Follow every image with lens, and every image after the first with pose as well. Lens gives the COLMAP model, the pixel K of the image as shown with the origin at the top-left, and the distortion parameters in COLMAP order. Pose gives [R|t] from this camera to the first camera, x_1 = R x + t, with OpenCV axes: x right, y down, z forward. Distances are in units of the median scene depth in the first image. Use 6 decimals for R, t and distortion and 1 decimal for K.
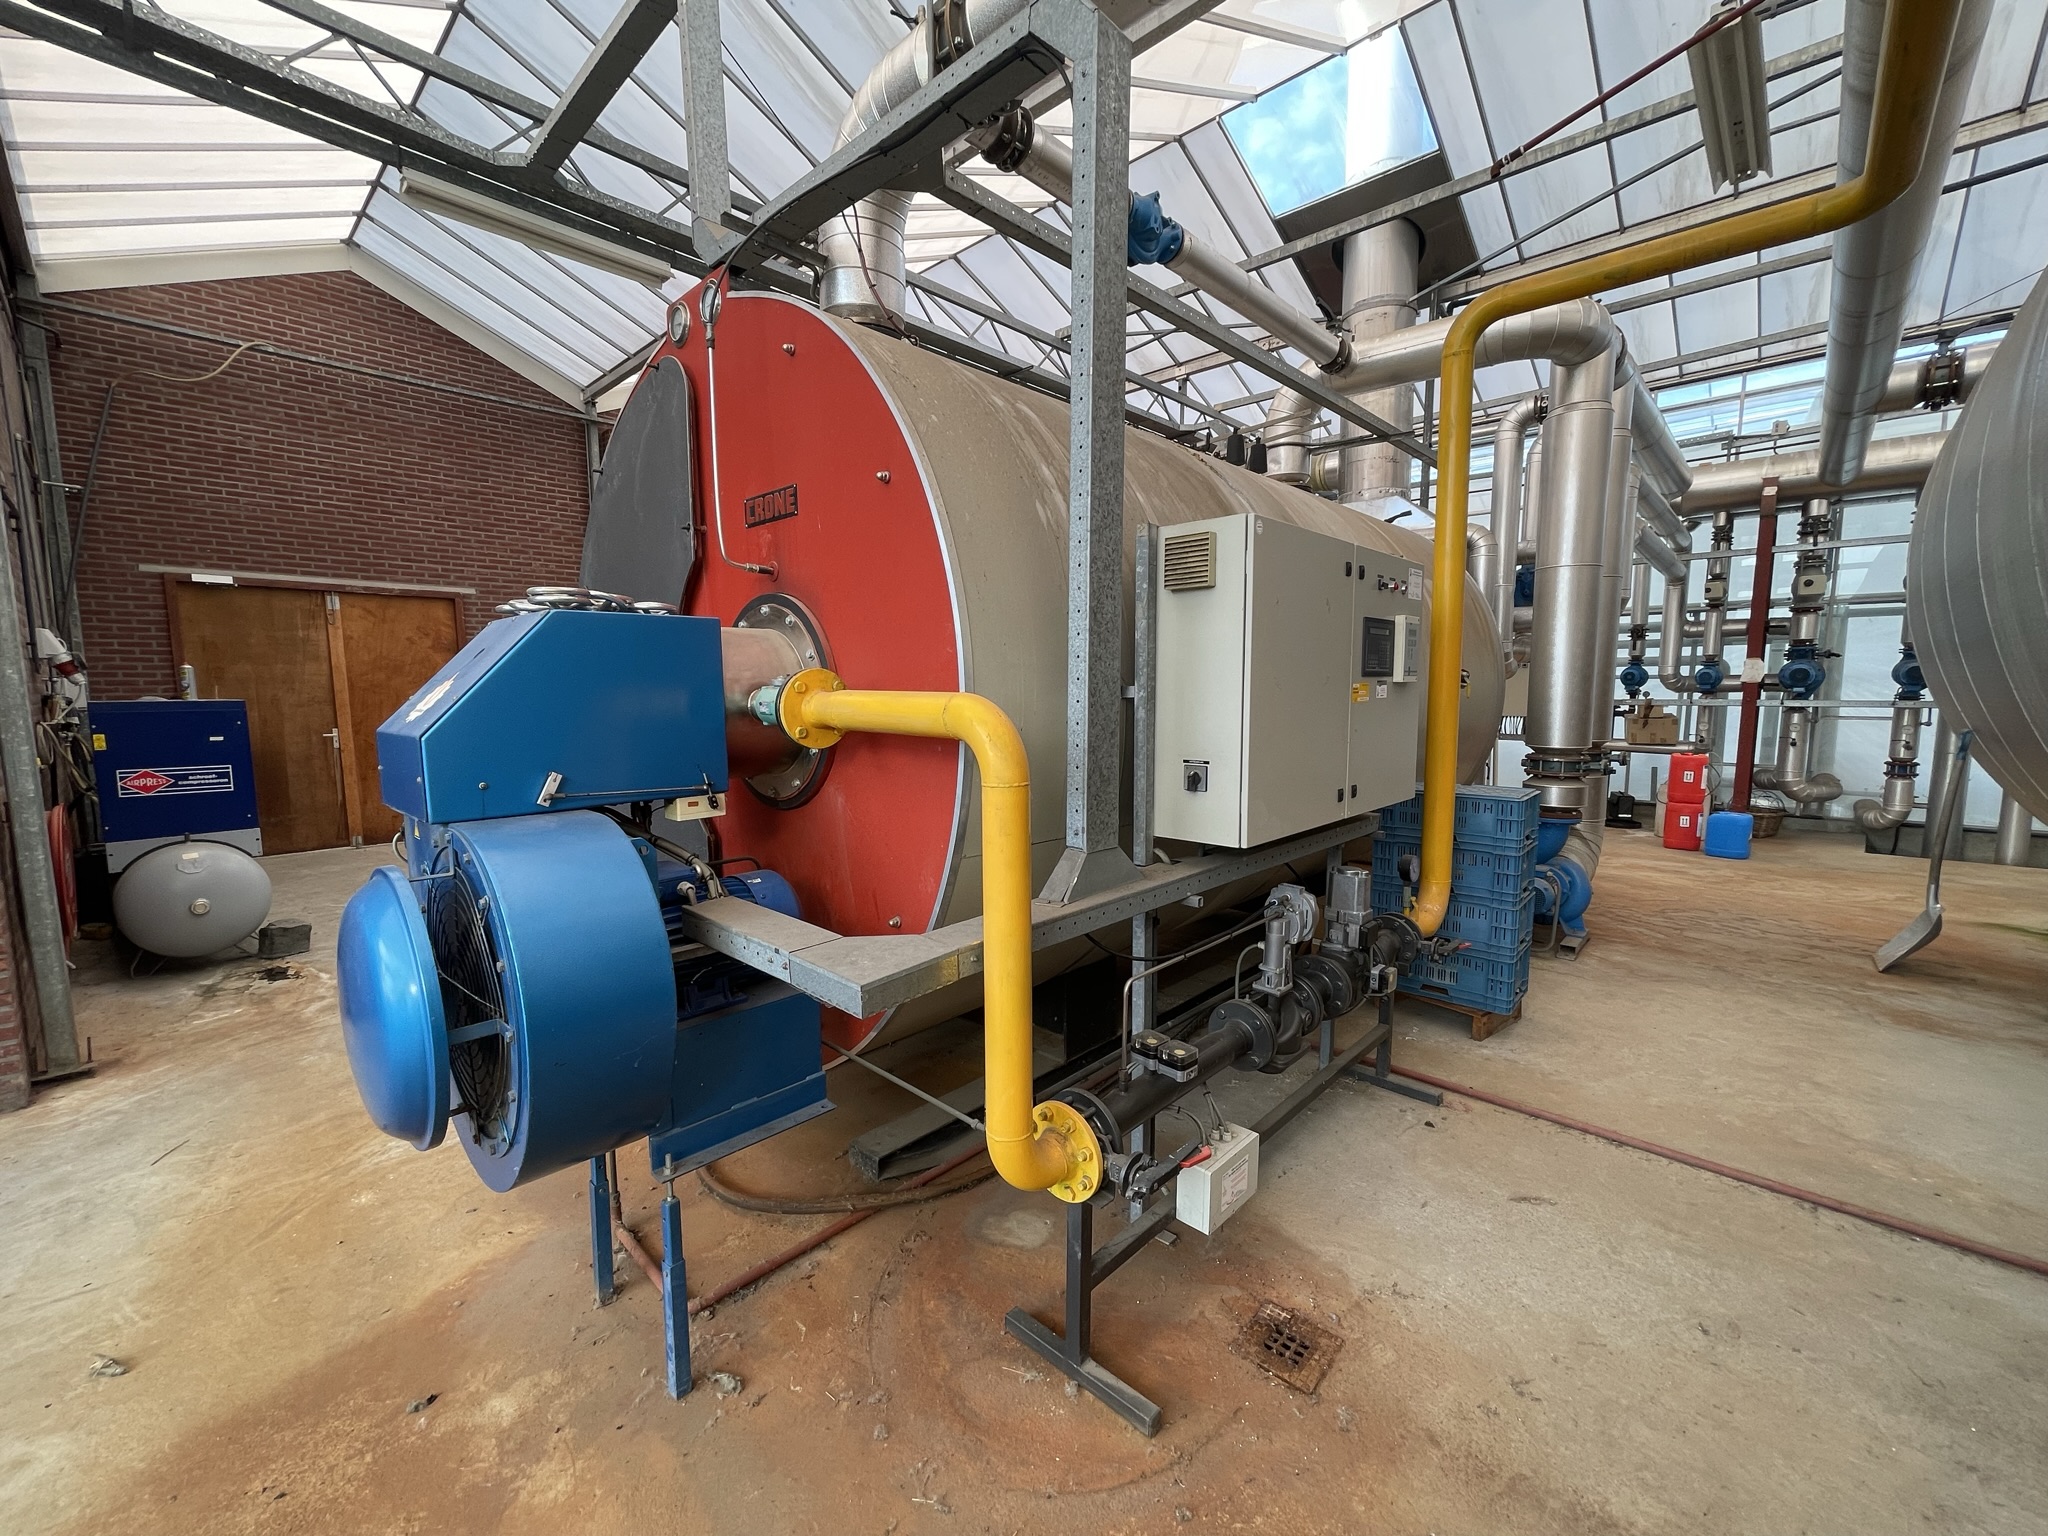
lens RADIAL K [[825.8, 0, 1019.6], [0, 825.8, 770.8], [0, 0, 1]] dist [0.001295, 0.000024]
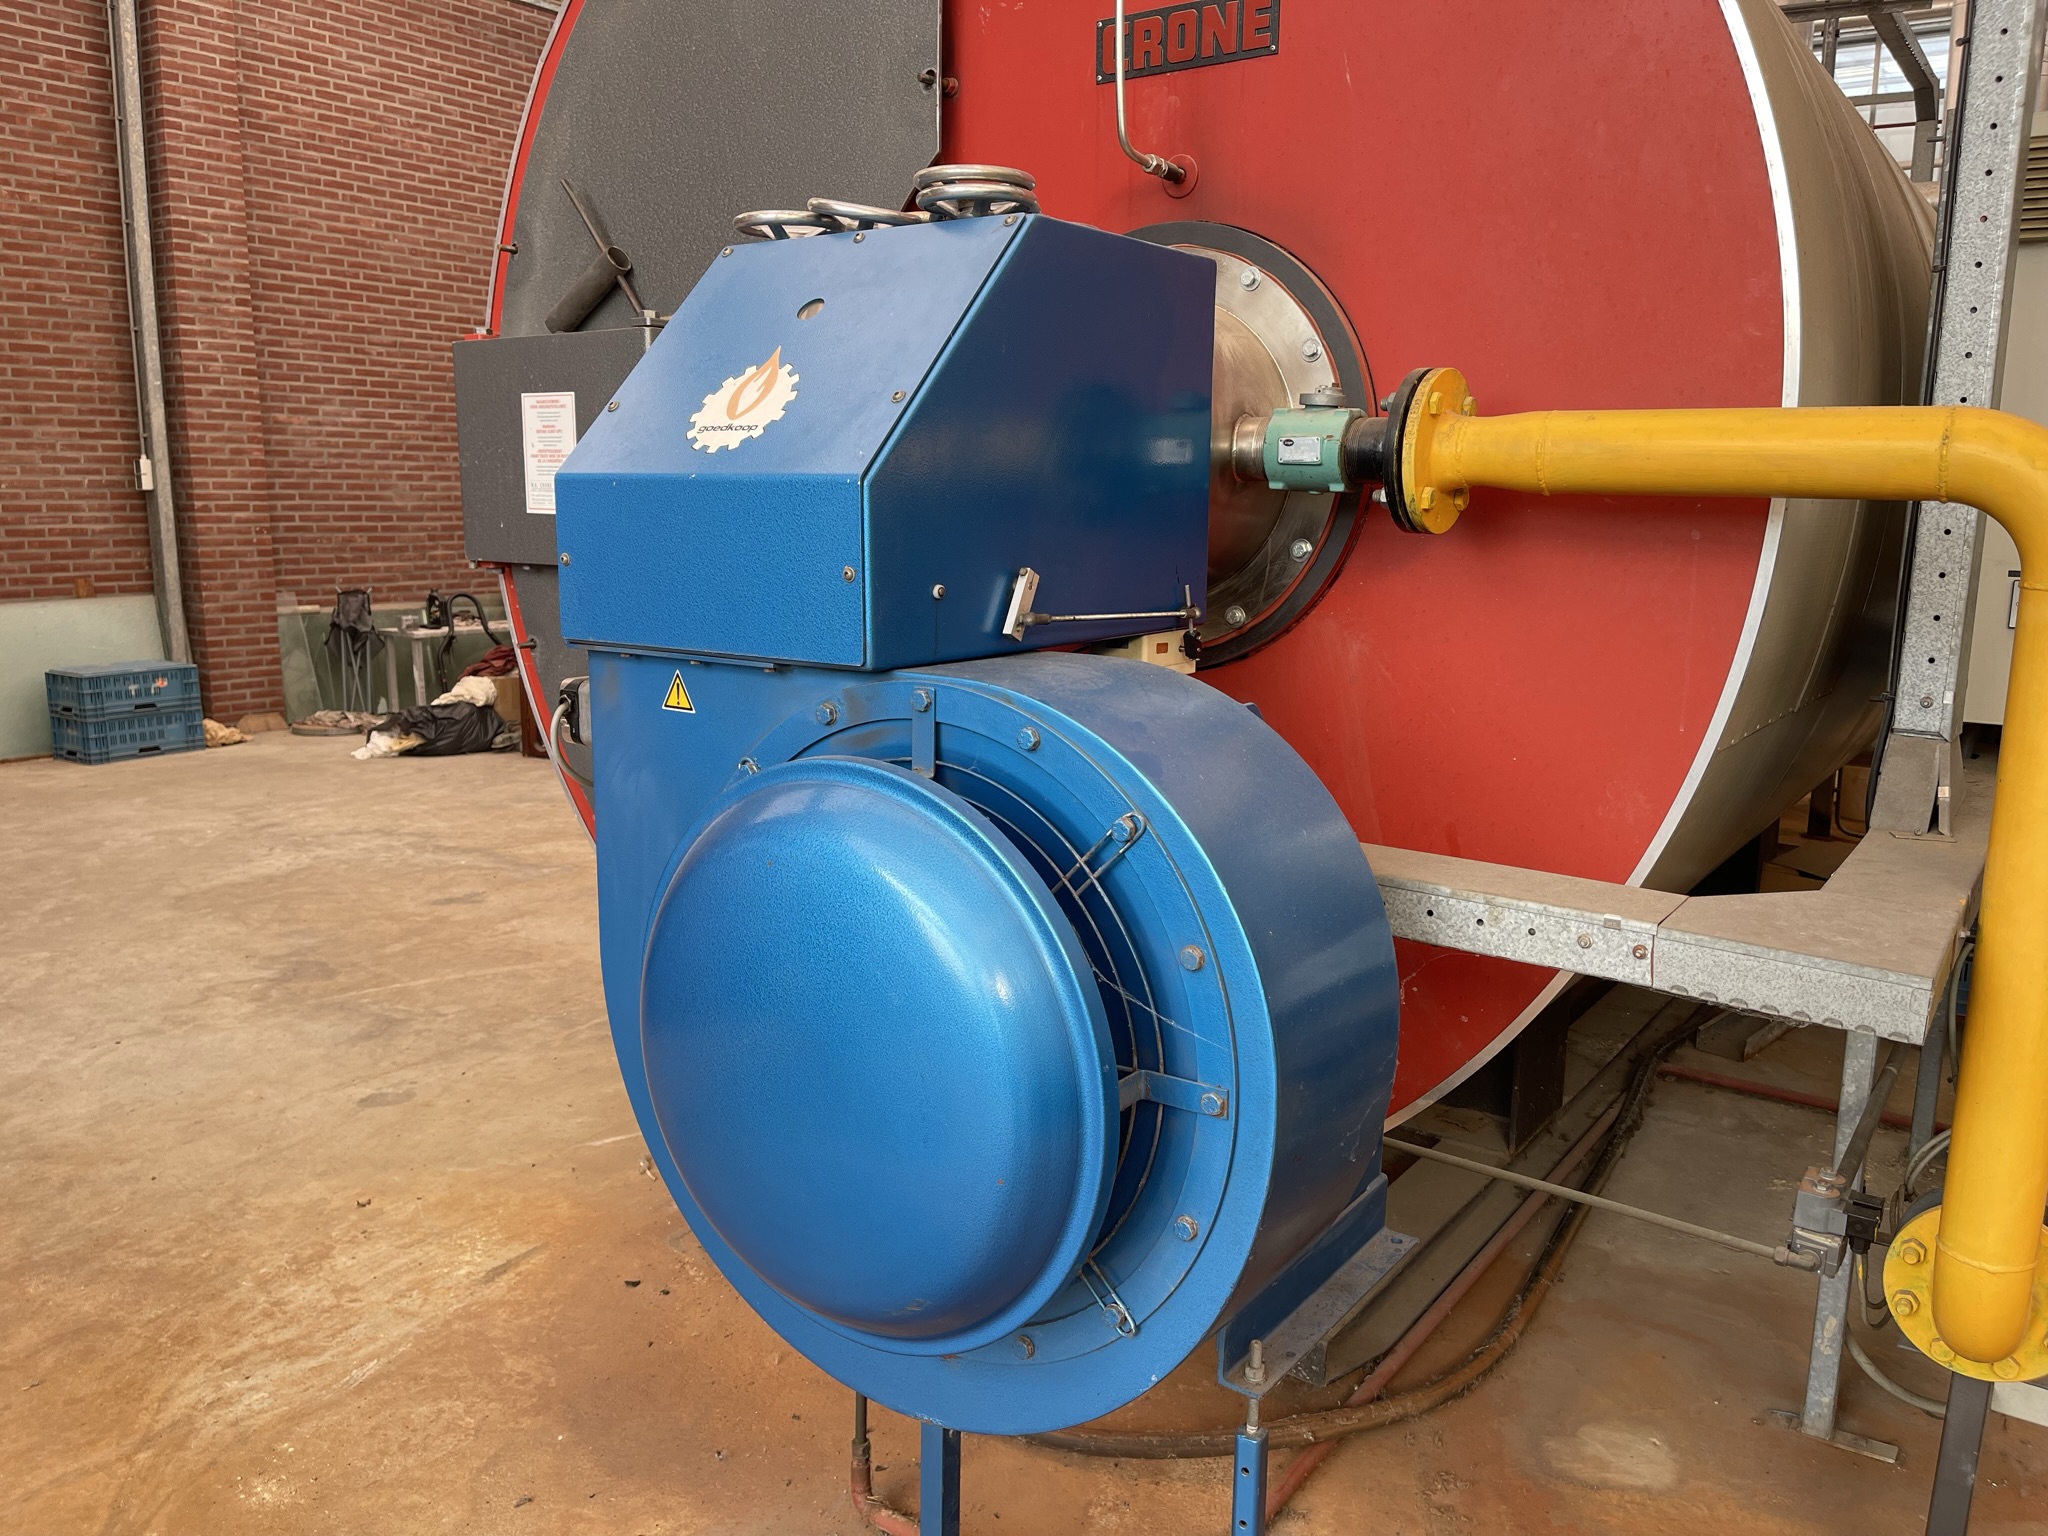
lens RADIAL K [[1534.0, 0, 1025.9], [0, 1534.0, 764.8], [0, 0, 1]] dist [0.029256, 0.002241]
pose [[0.990871, -0.007231, 0.134617, -0.586113], [-0.002474, 0.997417, 0.071786, 0.043471], [-0.134788, -0.071464, 0.988294, 0.110309]]
